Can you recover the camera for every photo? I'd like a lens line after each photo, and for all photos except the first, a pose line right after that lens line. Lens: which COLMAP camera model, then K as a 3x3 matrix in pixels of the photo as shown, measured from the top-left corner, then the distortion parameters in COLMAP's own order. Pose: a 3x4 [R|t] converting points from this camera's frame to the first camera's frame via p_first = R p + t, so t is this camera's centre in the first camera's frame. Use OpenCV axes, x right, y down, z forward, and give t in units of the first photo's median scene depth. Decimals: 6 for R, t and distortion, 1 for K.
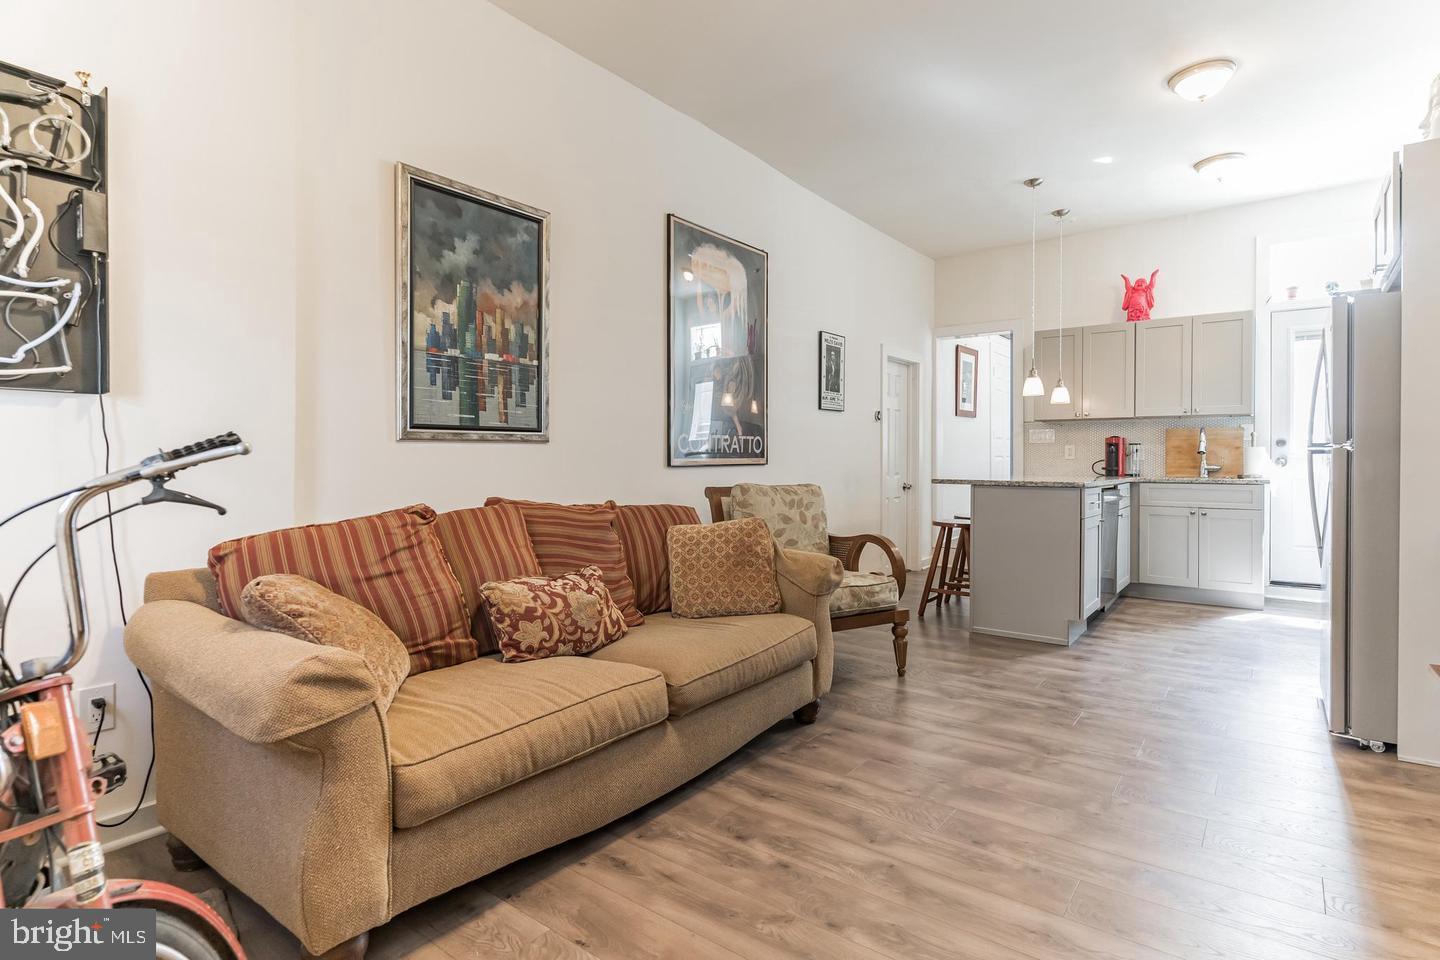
lens RADIAL K [[763.8, 0, 701.9], [0, 763.8, 462.3], [0, 0, 1]] dist [-0.001923, 0.000696]
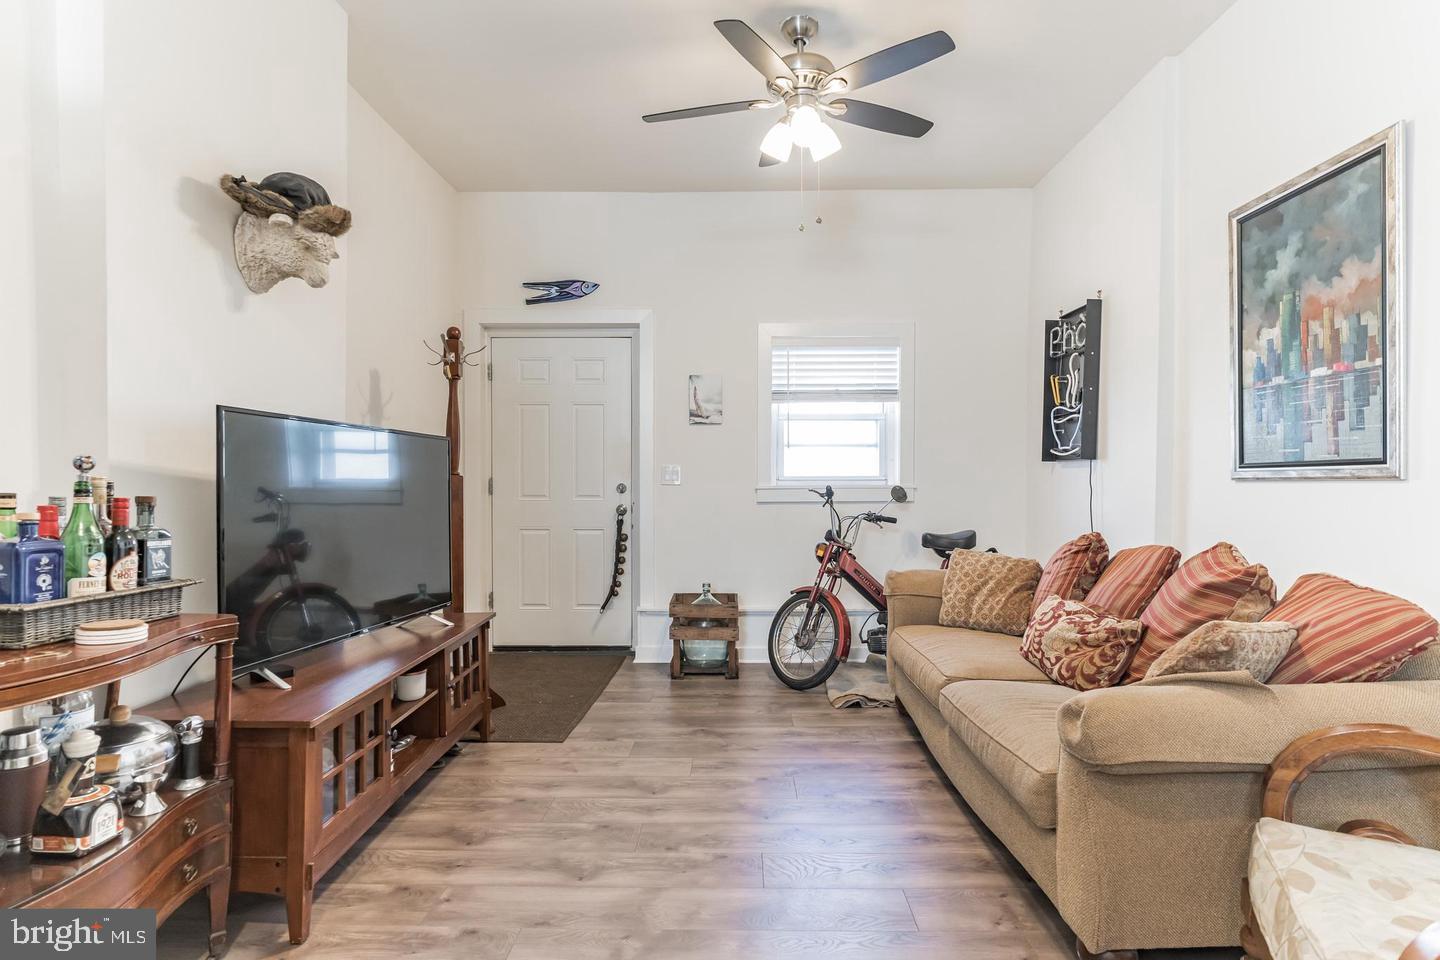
lens RADIAL K [[763.8, 0, 724.1], [0, 763.8, 478.5], [0, 0, 1]] dist [-0.001923, 0.000696]
pose [[-0.807342, -0.006533, -0.590048, 0.654582], [-0.009727, 0.999950, 0.002238, -0.023477], [0.590004, 0.007546, -0.807365, 1.222440]]
